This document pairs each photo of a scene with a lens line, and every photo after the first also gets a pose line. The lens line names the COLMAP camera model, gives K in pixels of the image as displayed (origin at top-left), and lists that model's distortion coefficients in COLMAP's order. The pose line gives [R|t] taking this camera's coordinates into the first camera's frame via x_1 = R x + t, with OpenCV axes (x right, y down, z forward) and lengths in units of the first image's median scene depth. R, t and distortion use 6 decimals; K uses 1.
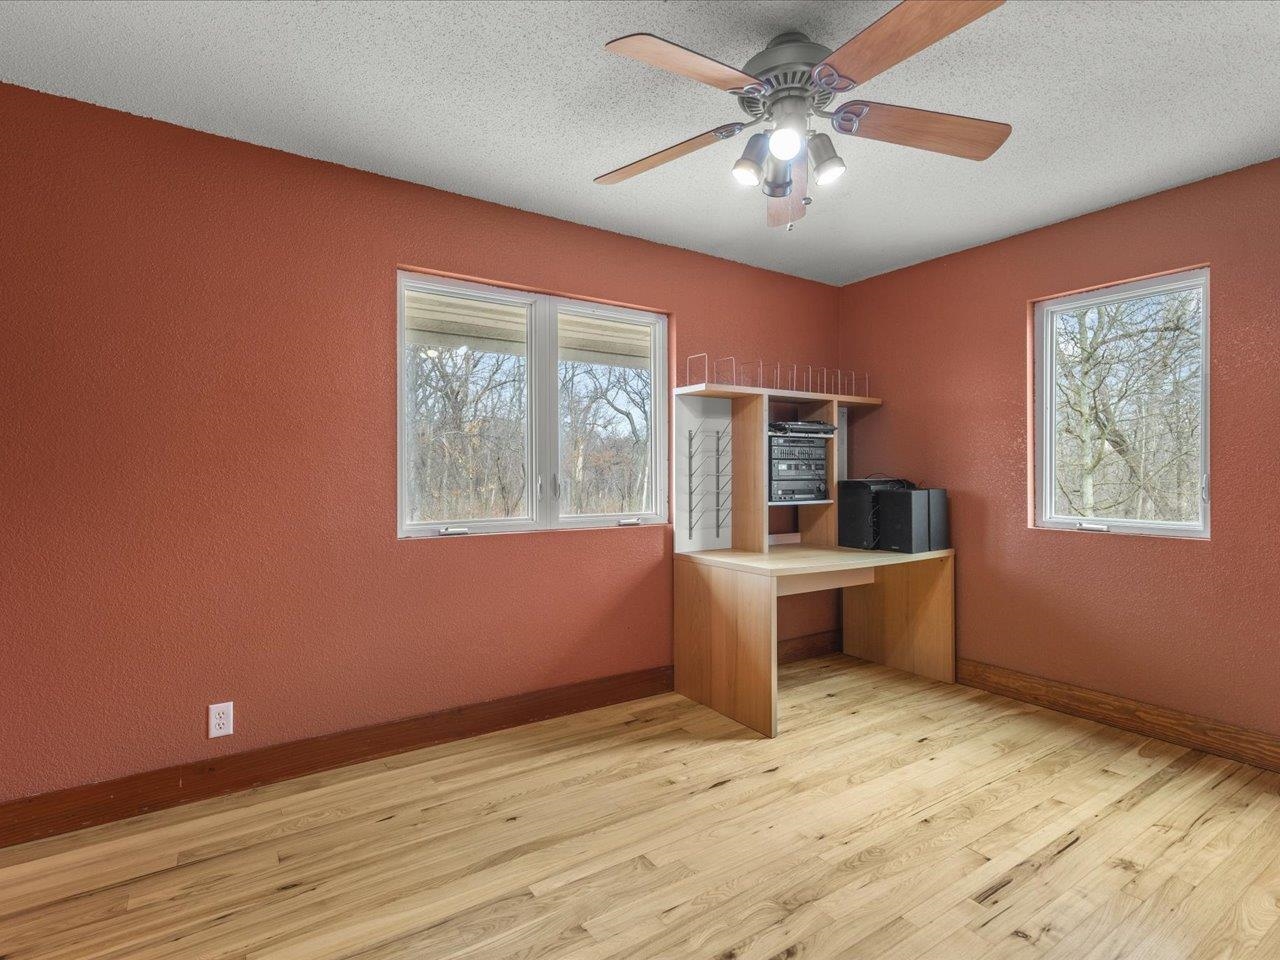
lens RADIAL K [[649.2, 0, 633.7], [0, 649.2, 475.9], [0, 0, 1]] dist [0.011644, -0.001718]
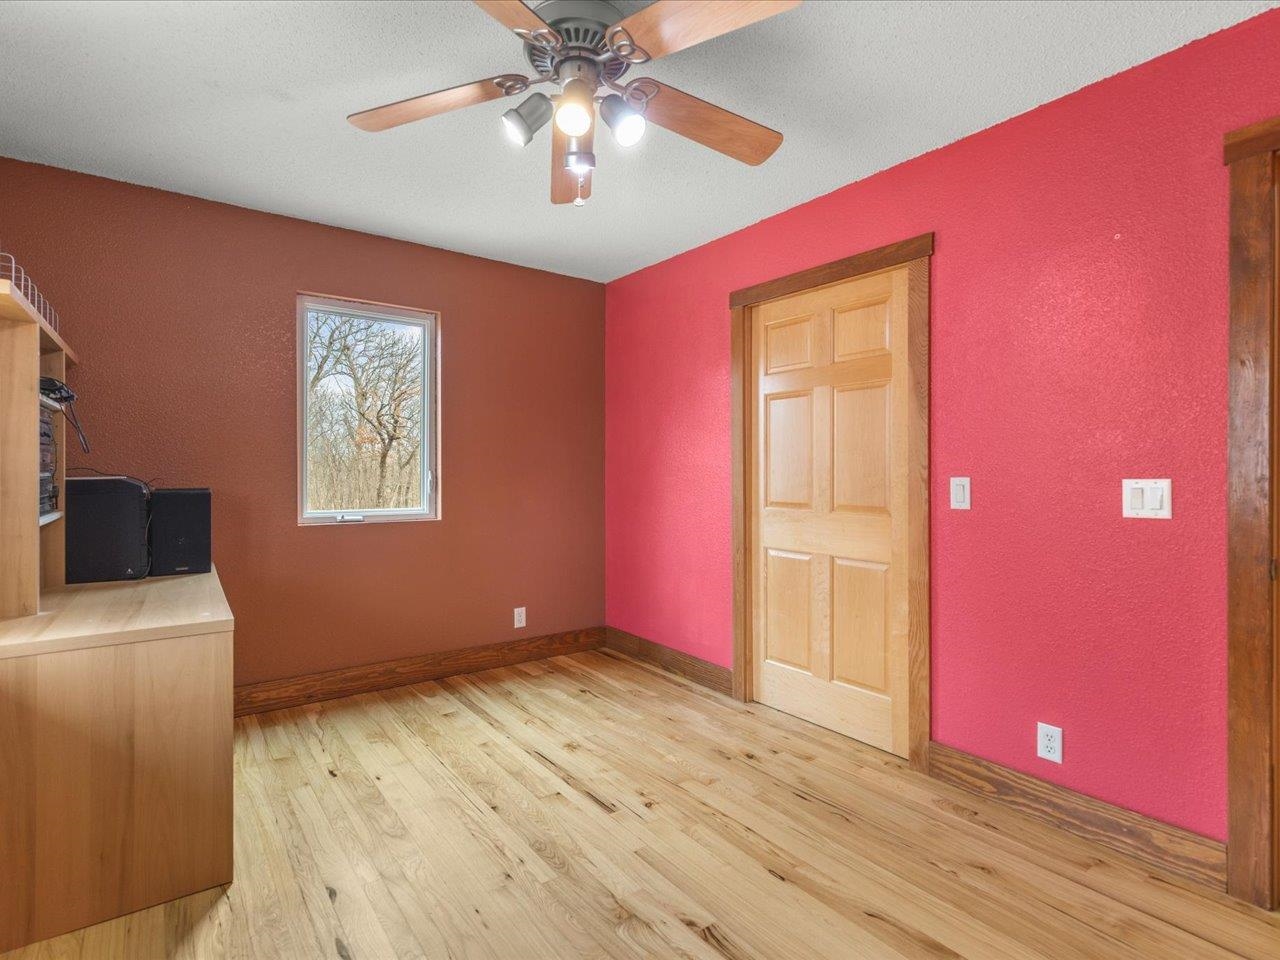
lens RADIAL K [[649.2, 0, 632.2], [0, 649.2, 475.5], [0, 0, 1]] dist [0.011644, -0.001718]
pose [[-0.045368, -0.006167, 0.998951, -0.486653], [0.000227, 0.999981, 0.006184, -0.001466], [-0.998970, 0.000508, -0.045366, 0.689544]]
